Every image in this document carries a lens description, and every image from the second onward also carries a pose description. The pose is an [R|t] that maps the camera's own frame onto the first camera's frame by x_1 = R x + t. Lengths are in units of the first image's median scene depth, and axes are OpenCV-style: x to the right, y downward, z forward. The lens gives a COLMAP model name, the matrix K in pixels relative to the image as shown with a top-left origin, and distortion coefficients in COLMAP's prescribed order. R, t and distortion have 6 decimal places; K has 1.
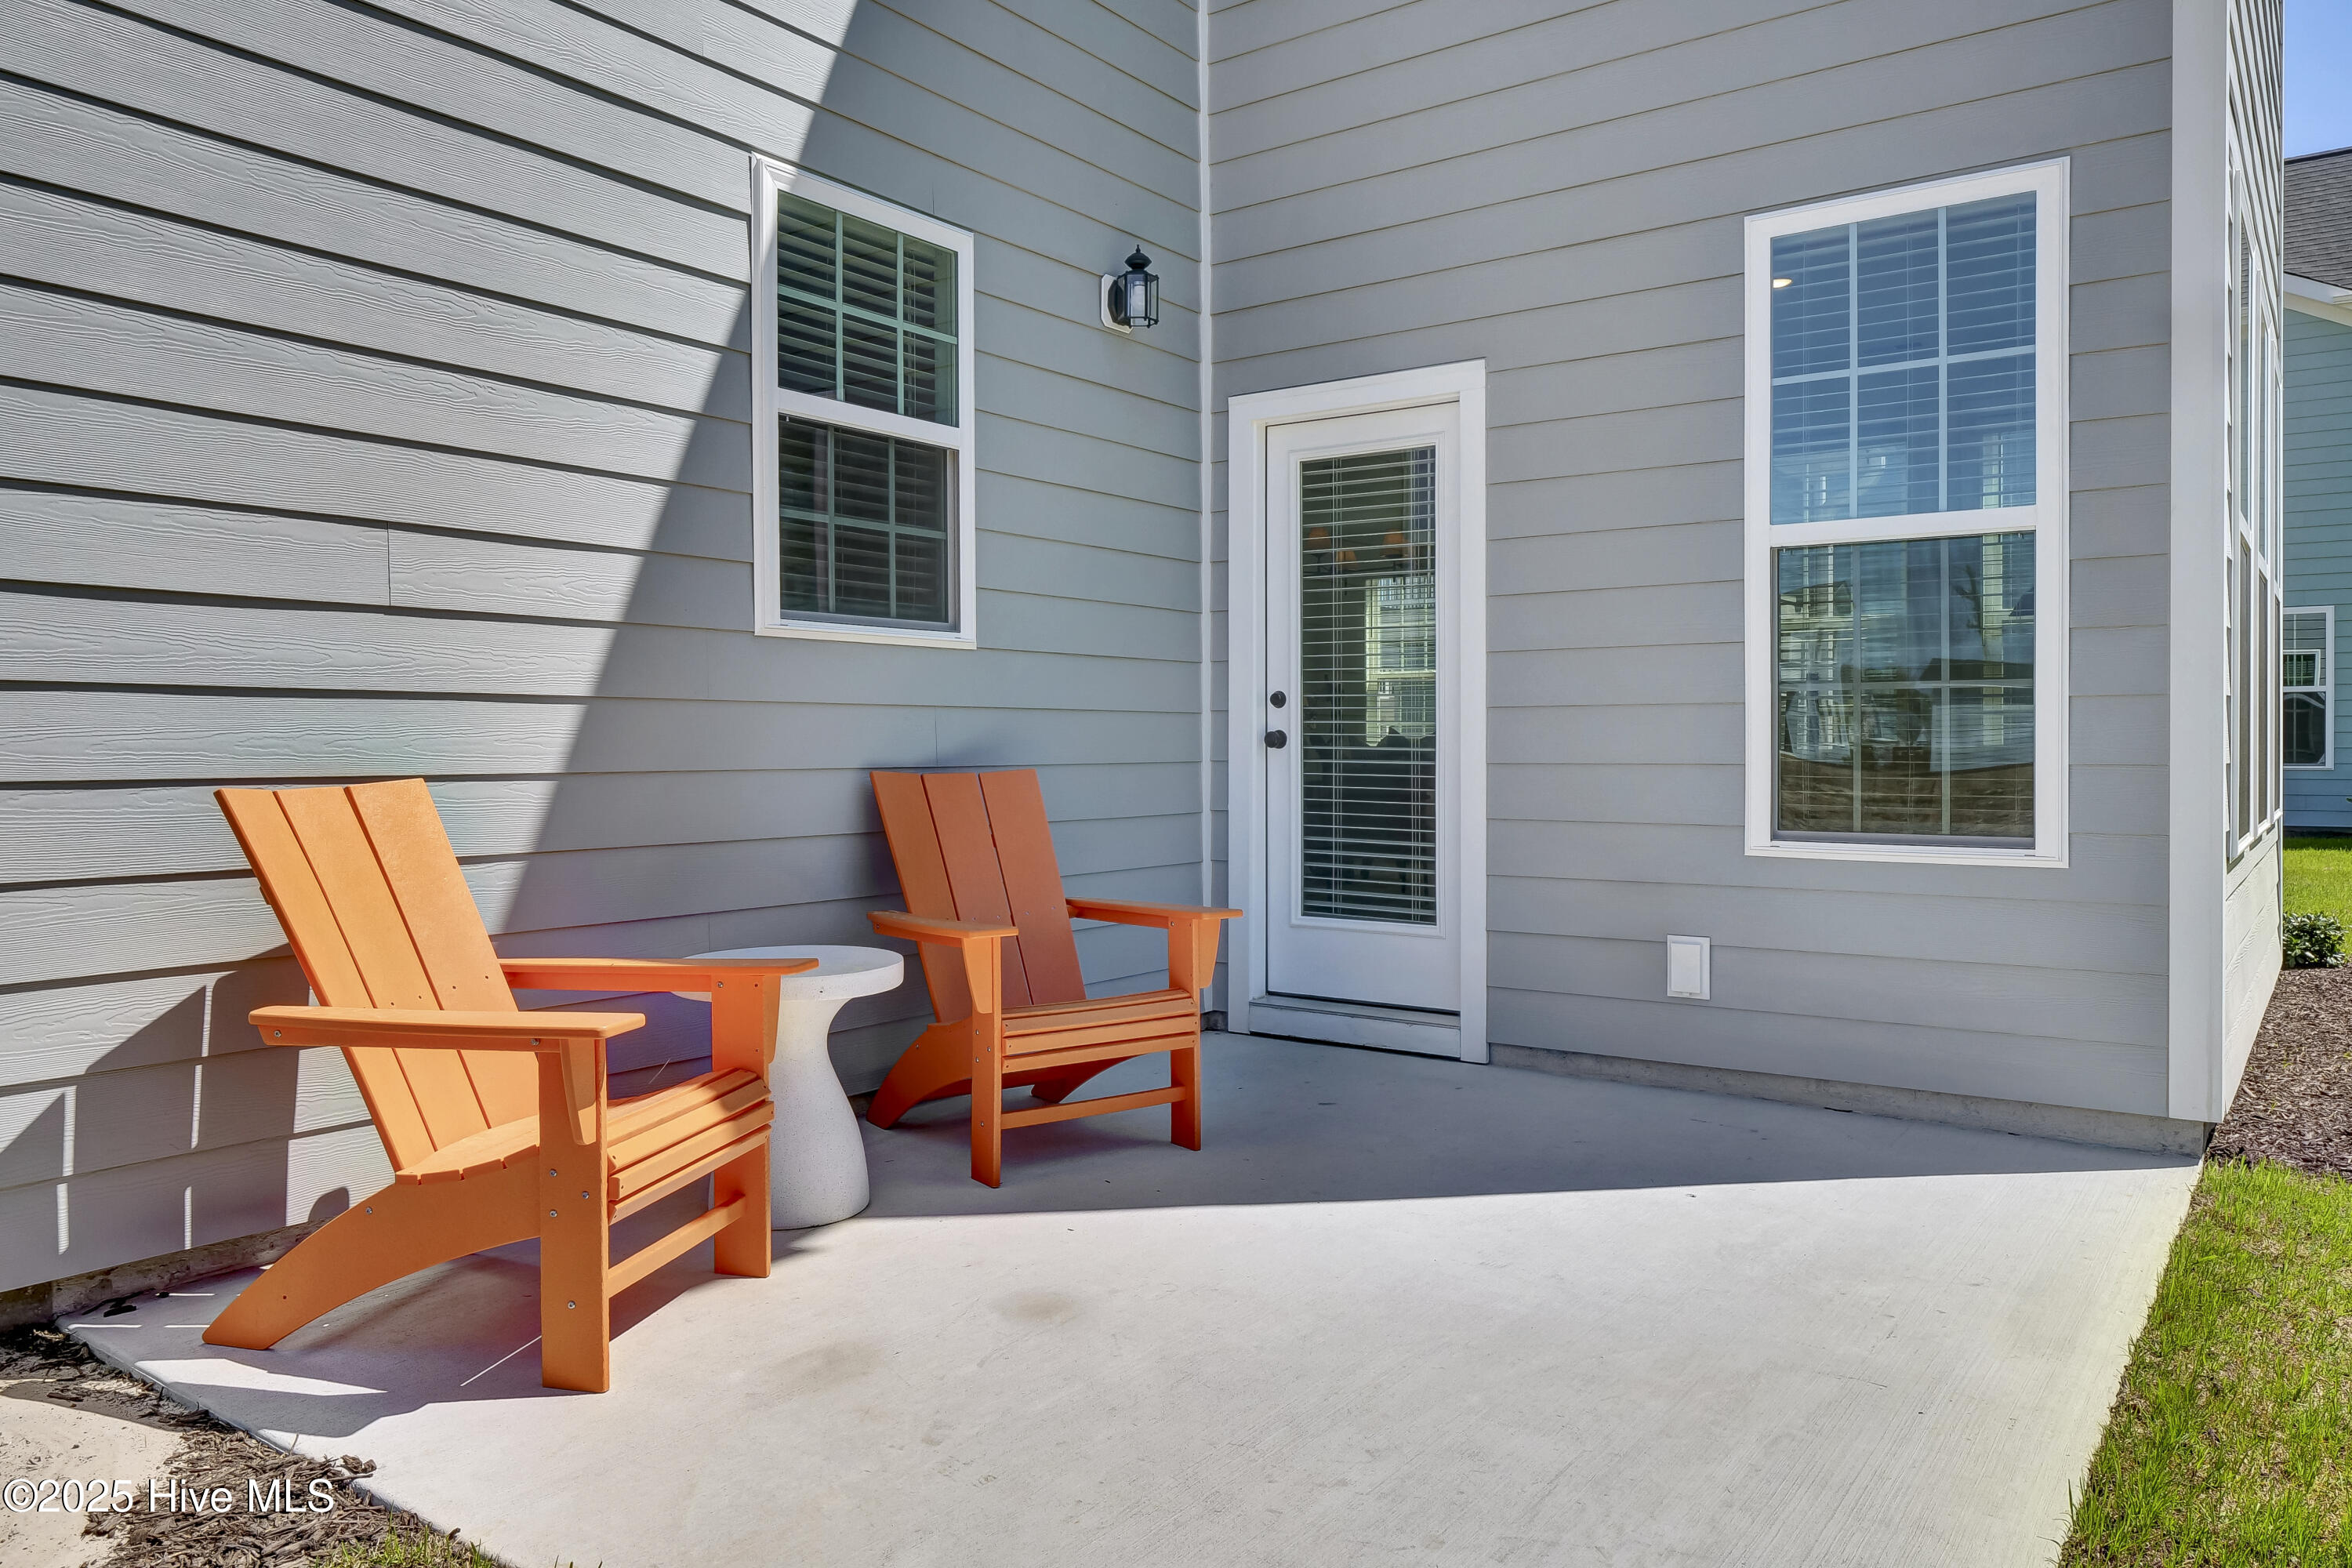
lens RADIAL K [[1636.8, 0, 1176.0], [0, 1636.8, 784.0], [0, 0, 1]] dist [-0.002180, -0.000341]
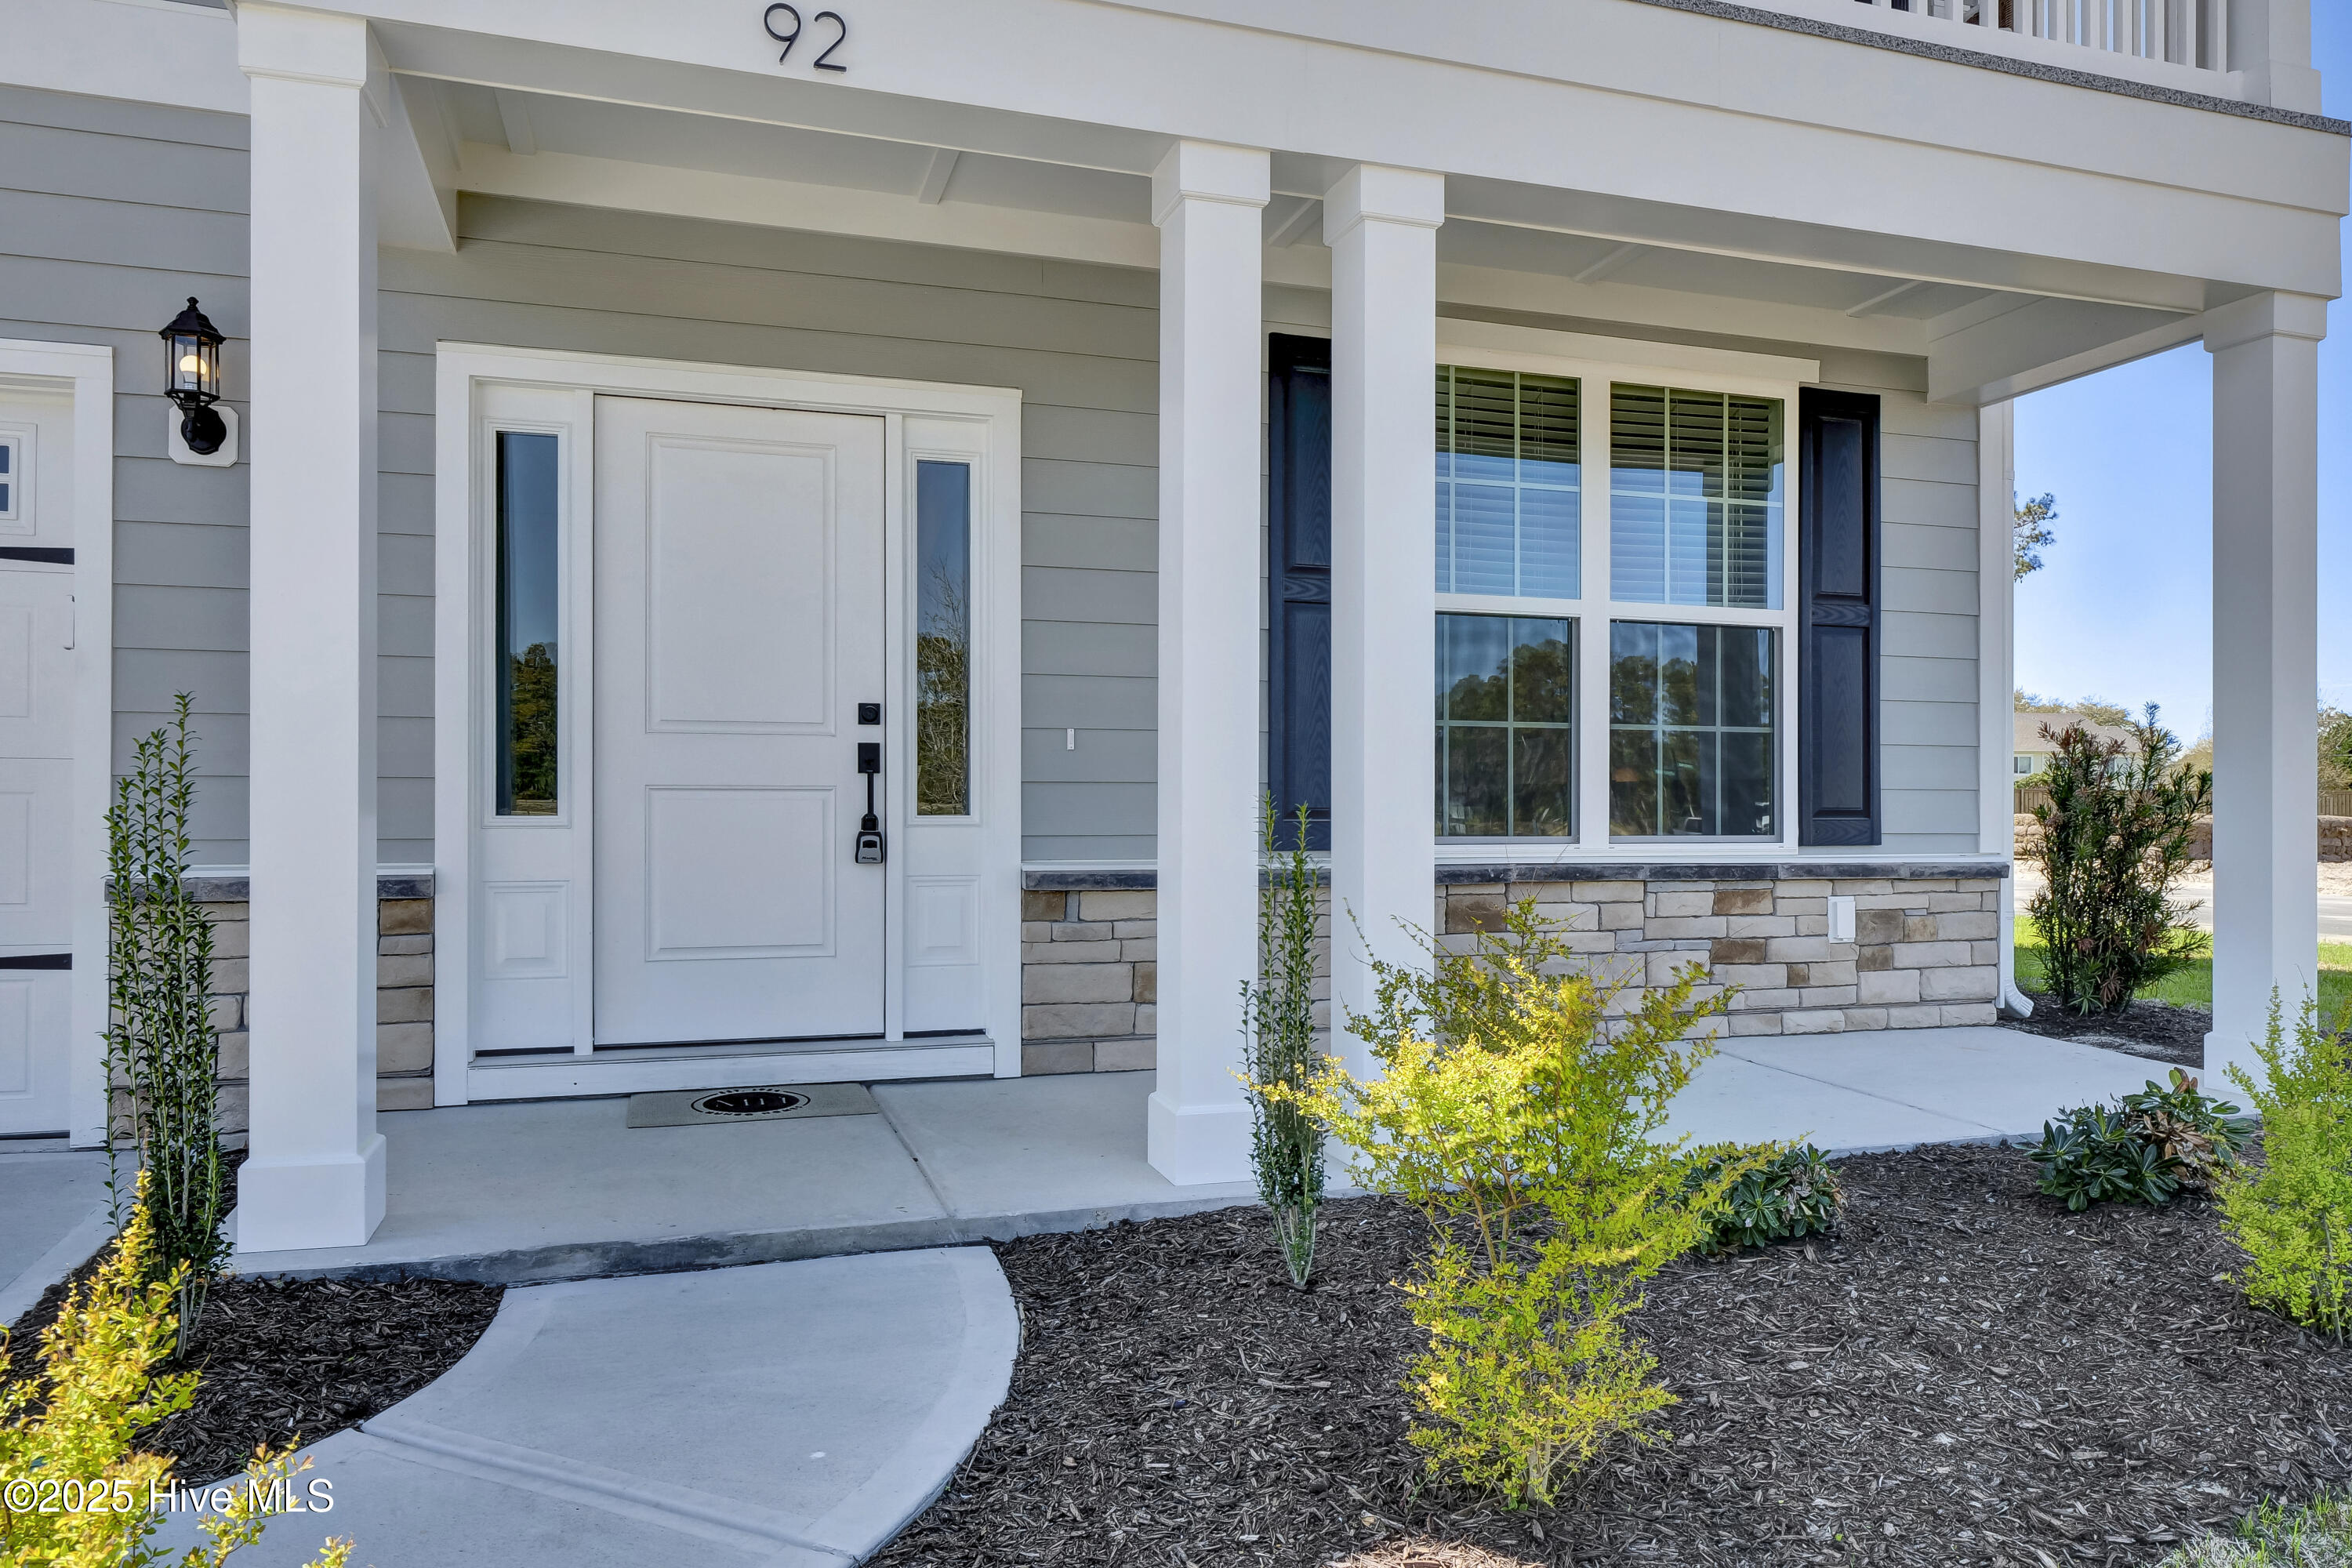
lens RADIAL K [[1505.1, 0, 1176.0], [0, 1505.1, 784.0], [0, 0, 1]] dist [-0.000789, -0.000257]
pose [[0.593330, -0.003027, 0.804954, -0.513238], [0.009998, 0.999944, -0.003609, -0.007156], [-0.804897, 0.010190, 0.593327, 0.363865]]
